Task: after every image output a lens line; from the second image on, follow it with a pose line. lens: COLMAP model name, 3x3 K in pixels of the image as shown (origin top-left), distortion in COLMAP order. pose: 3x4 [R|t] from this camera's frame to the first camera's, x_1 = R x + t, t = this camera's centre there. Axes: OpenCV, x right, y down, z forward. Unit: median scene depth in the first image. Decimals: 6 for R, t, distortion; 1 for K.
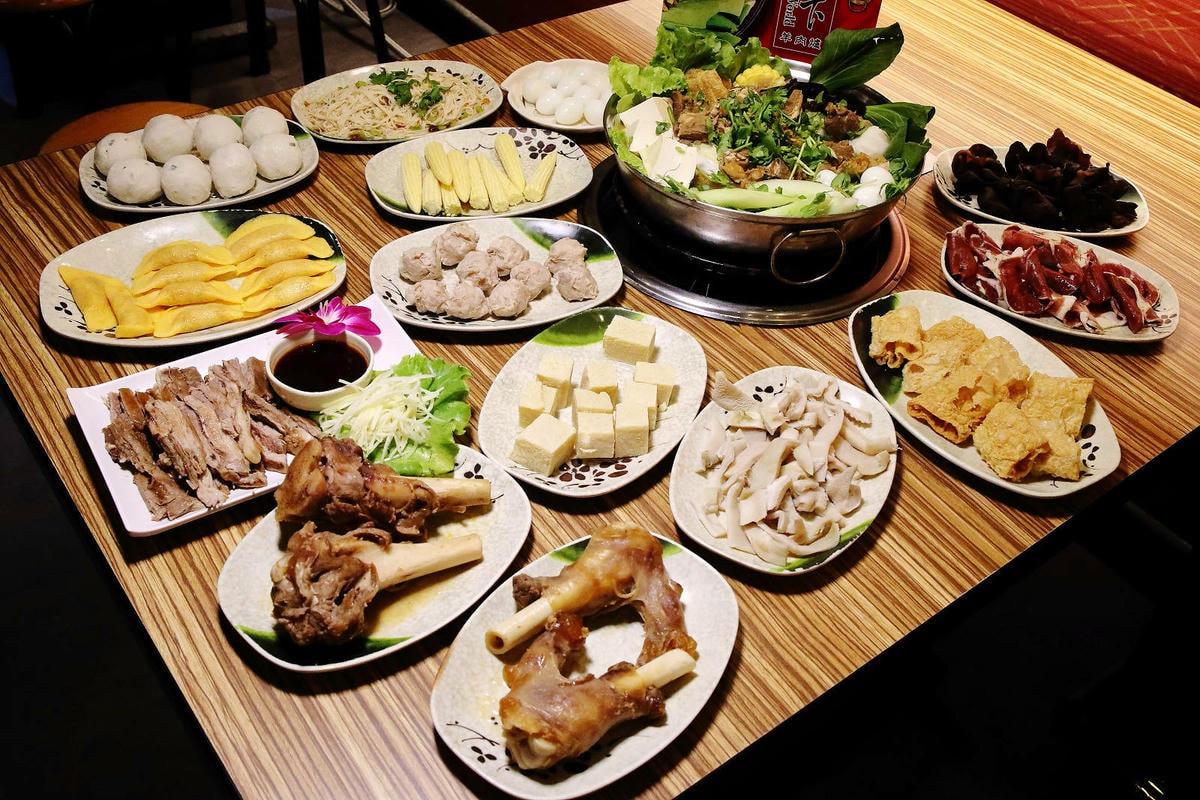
lens RADIAL K [[1170.3, 0, 600.0], [0, 1170.3, 400.0], [0, 0, 1]] dist [-0.004500, -0.003777]
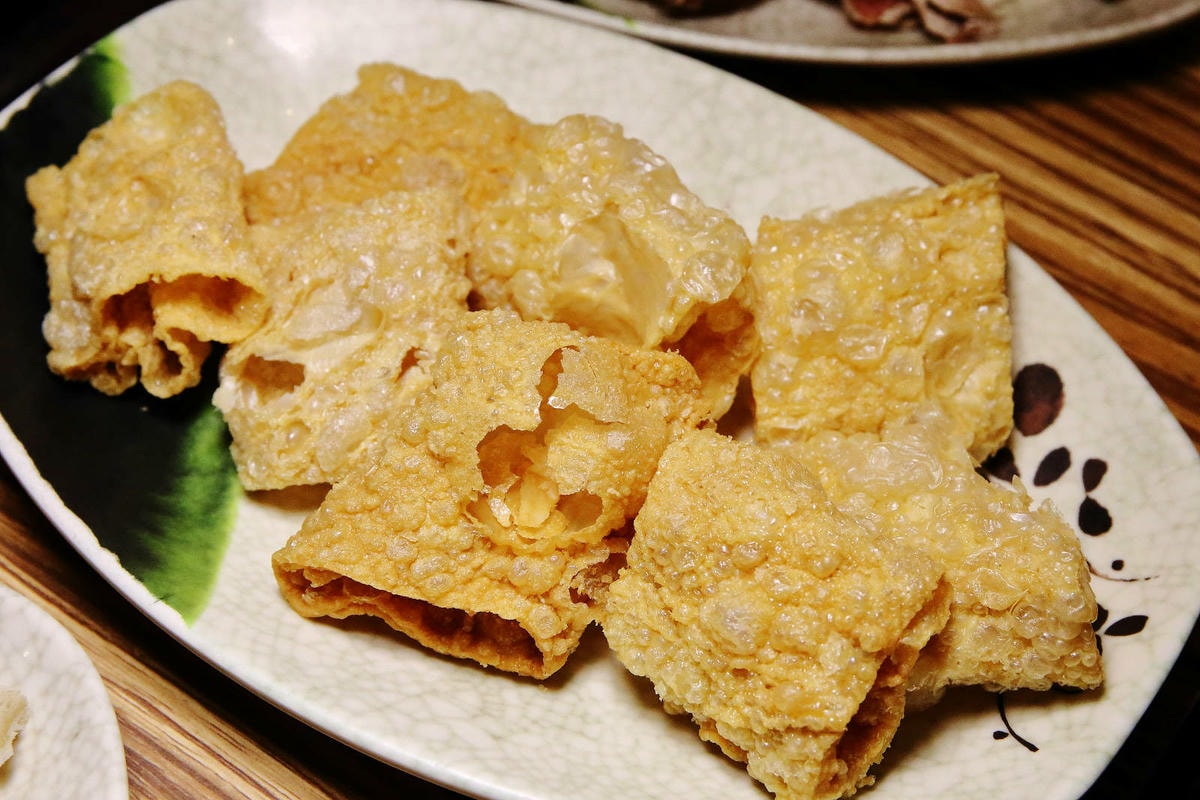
lens RADIAL K [[2531.3, 0, 600.0], [0, 2531.3, 400.0], [0, 0, 1]] dist [-0.014224, 0.026123]
pose [[0.899892, -0.324805, 0.291027, 0.191413], [0.297730, 0.945164, 0.134245, -0.068350], [-0.318672, -0.034159, 0.947249, 0.549063]]
